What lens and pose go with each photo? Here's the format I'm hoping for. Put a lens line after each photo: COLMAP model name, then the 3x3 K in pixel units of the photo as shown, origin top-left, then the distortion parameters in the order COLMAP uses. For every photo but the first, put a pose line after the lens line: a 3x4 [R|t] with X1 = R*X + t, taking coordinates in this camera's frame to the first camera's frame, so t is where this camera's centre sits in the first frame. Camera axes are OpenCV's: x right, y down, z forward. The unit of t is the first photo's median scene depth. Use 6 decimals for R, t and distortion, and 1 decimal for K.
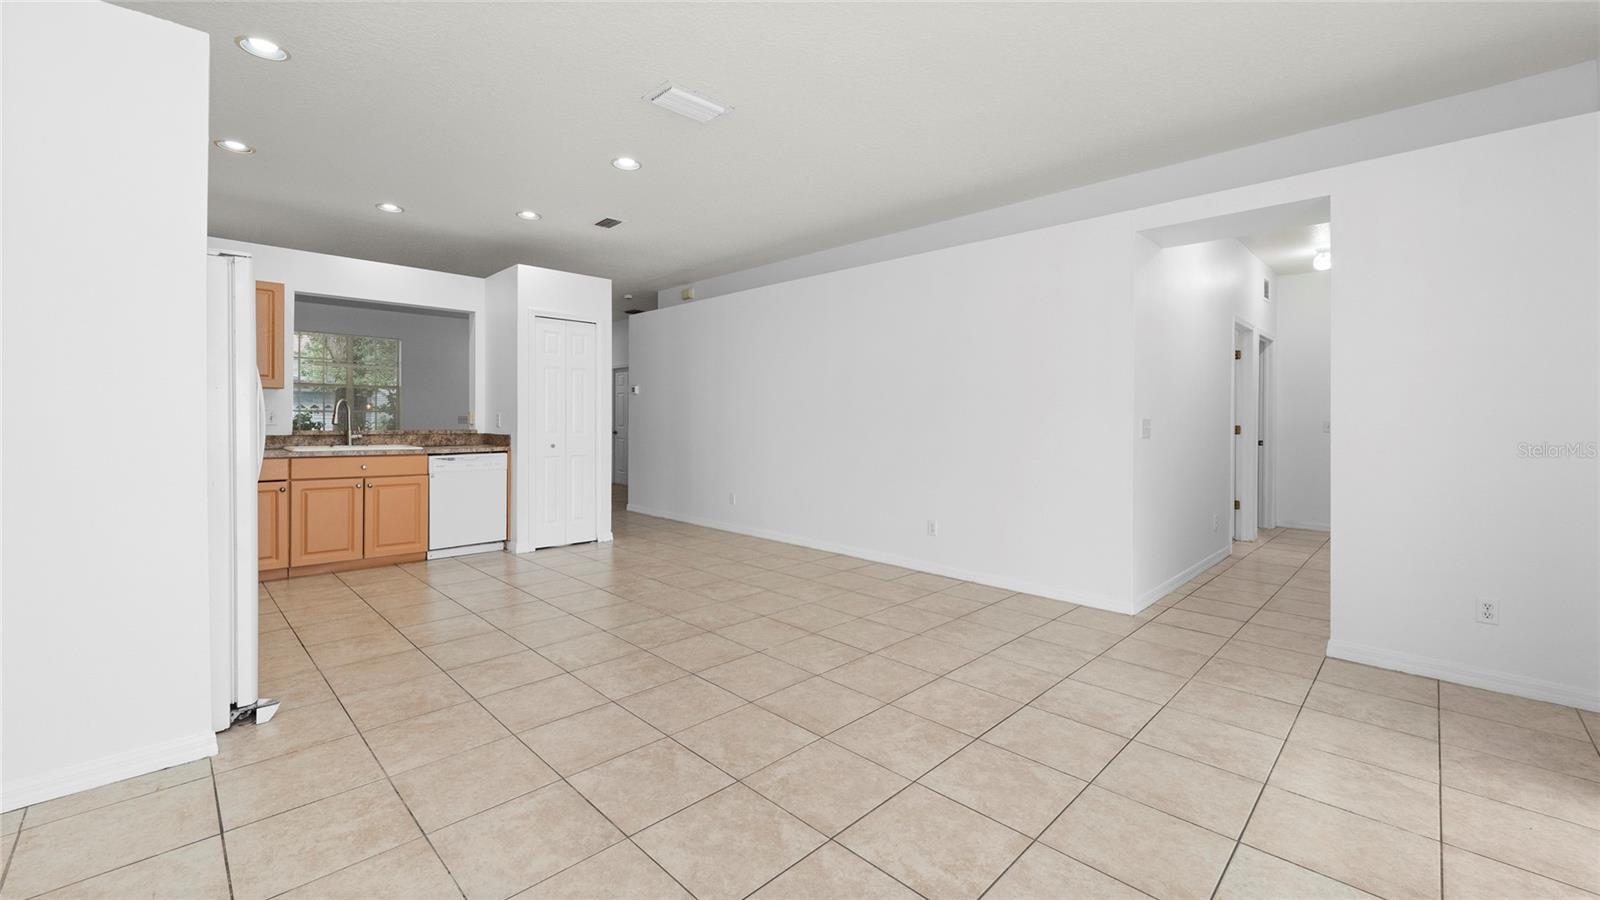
lens RADIAL K [[641.6, 0, 796.2], [0, 641.6, 432.2], [0, 0, 1]] dist [-0.001451, -0.000104]
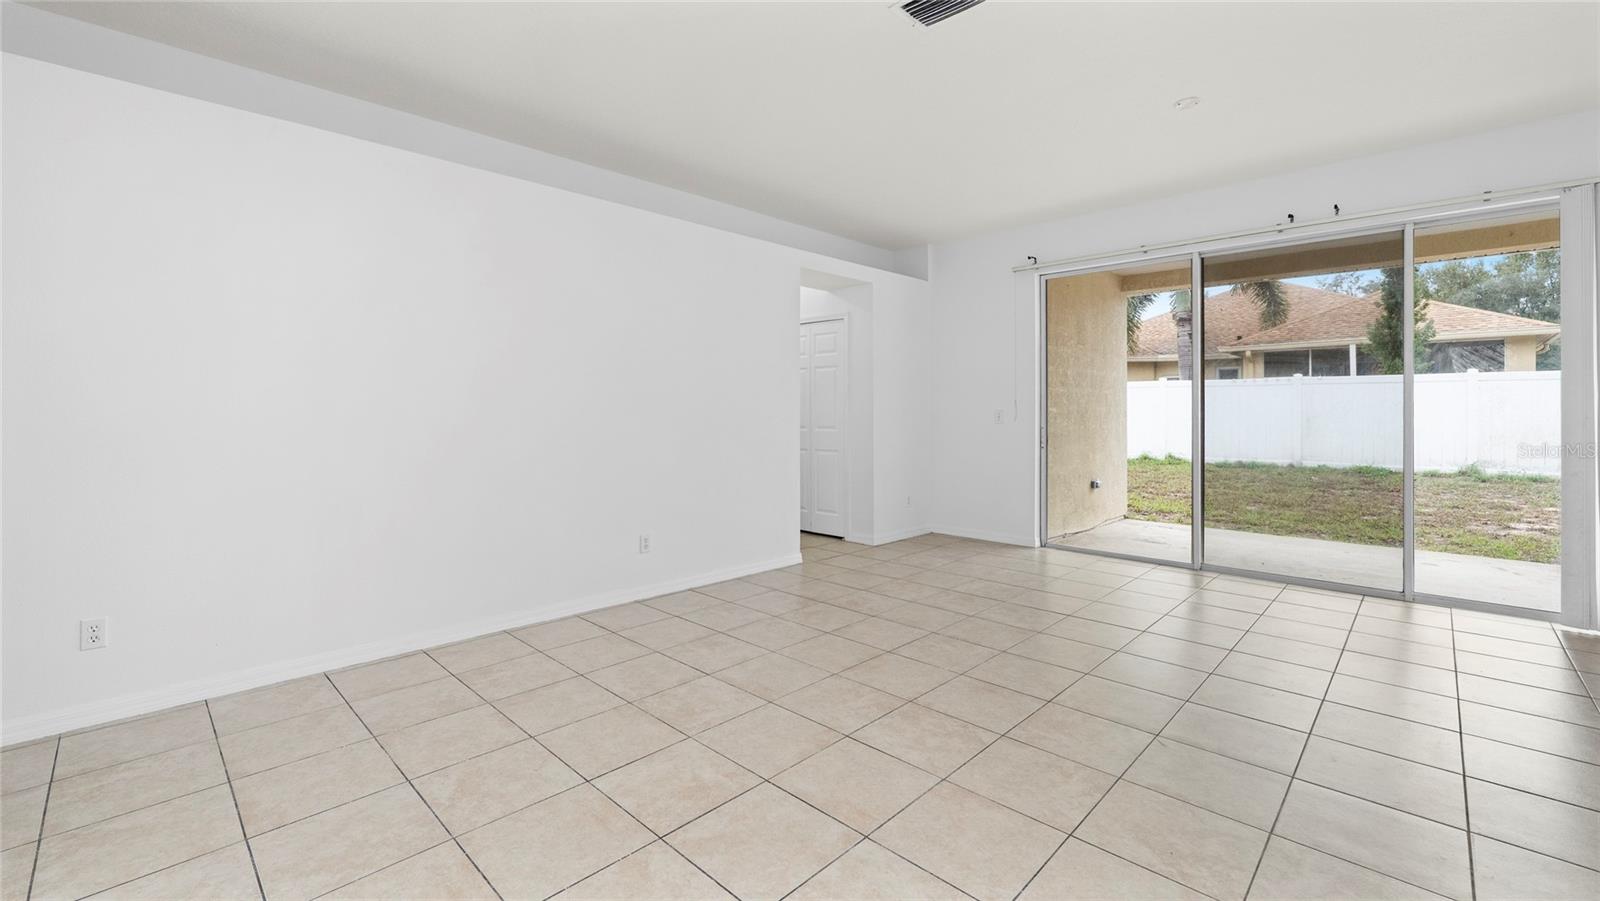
lens RADIAL K [[660.6, 0, 791.2], [0, 660.6, 408.0], [0, 0, 1]] dist [-0.009136, -0.000474]
pose [[-0.007789, -0.004276, 0.999961, -0.842080], [0.019033, 0.999809, 0.004423, -0.033666], [-0.999789, 0.019066, -0.007706, 1.066188]]
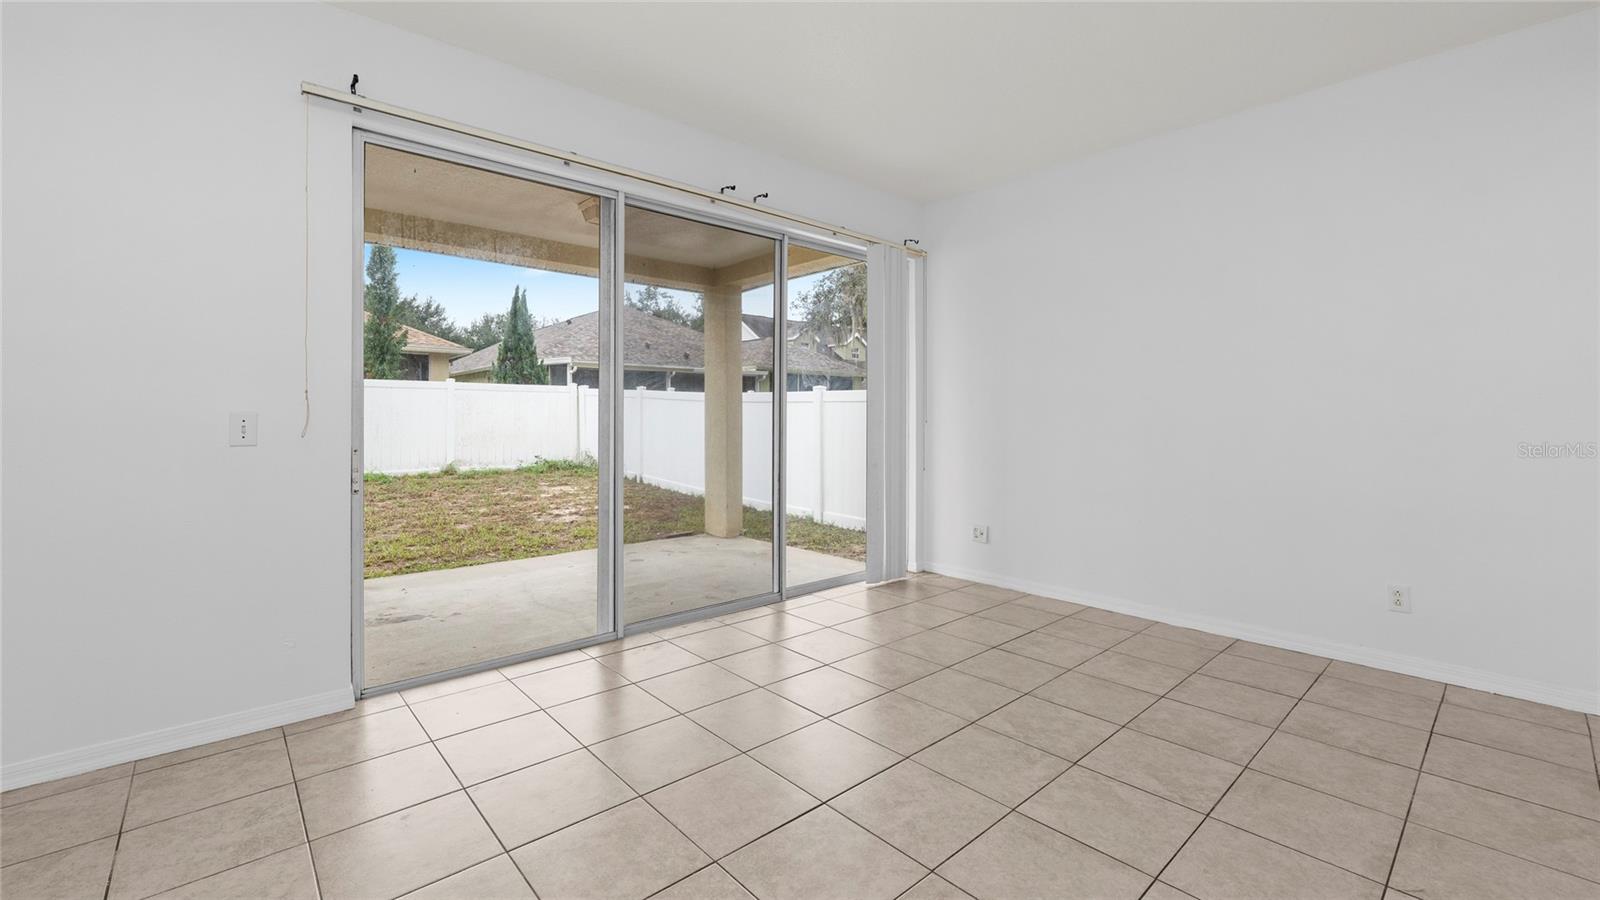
lens RADIAL K [[653.2, 0, 796.9], [0, 653.2, 419.4], [0, 0, 1]] dist [-0.008874, 0.000405]
pose [[-0.998362, -0.010166, 0.056310, 0.174045], [-0.008859, 0.999687, 0.023406, -0.024892], [-0.056530, 0.022869, -0.998139, 1.159708]]
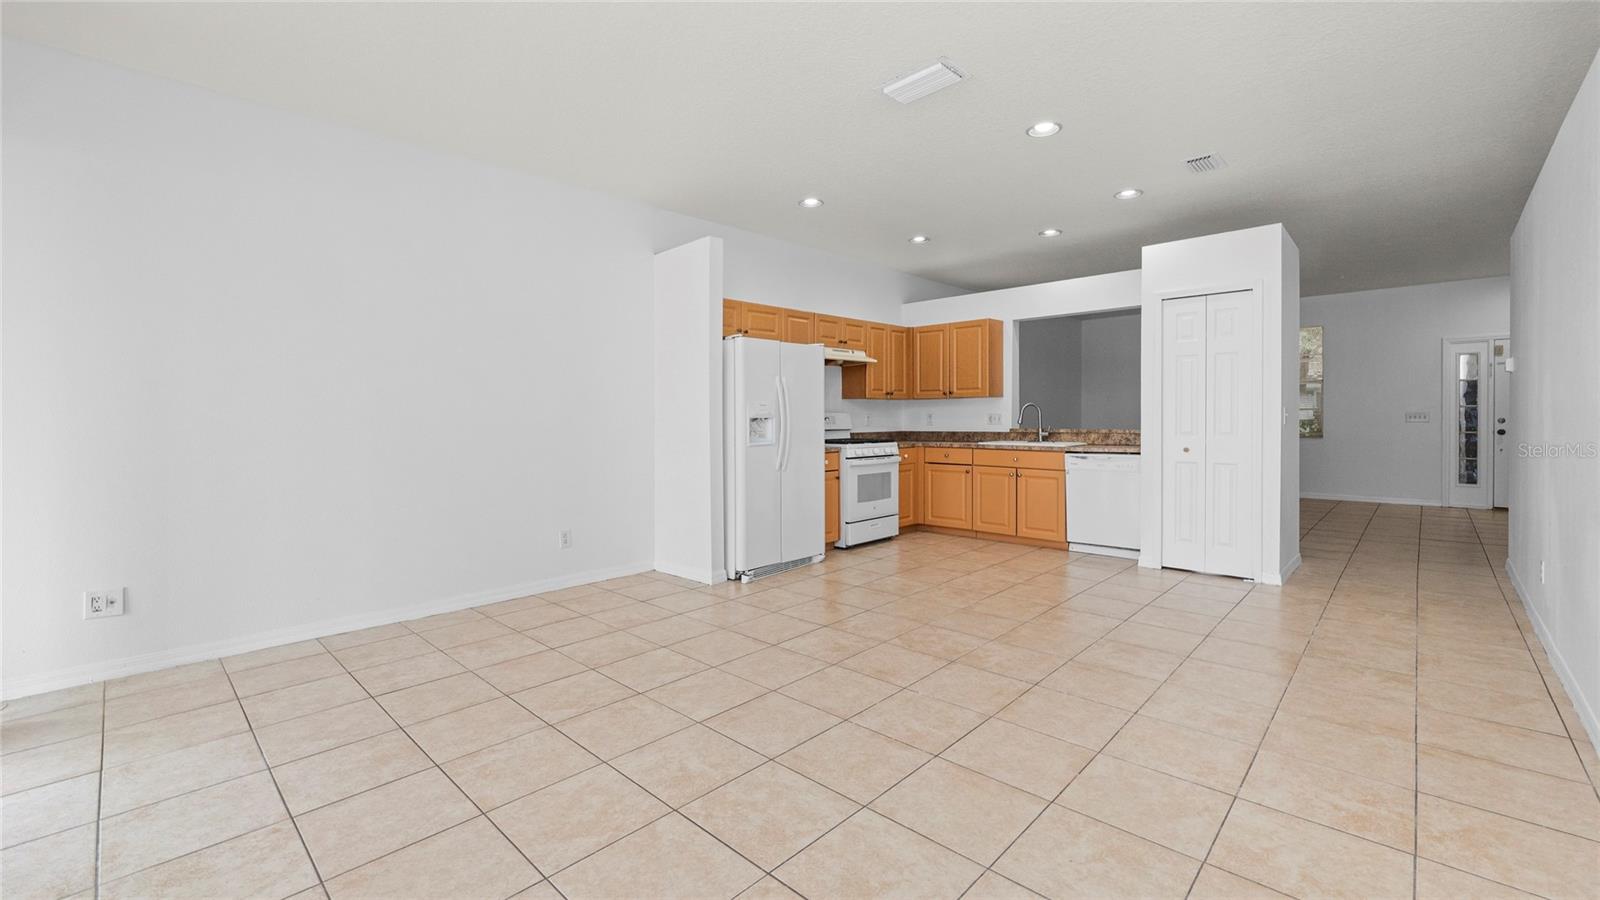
lens RADIAL K [[659.5, 0, 790.2], [0, 659.5, 424.5], [0, 0, 1]] dist [-0.002440, -0.000186]
pose [[0.016495, 0.001873, -0.999862, 0.708543], [-0.012440, 0.999921, 0.001668, -0.009582], [0.999787, 0.012411, 0.016517, 0.712075]]
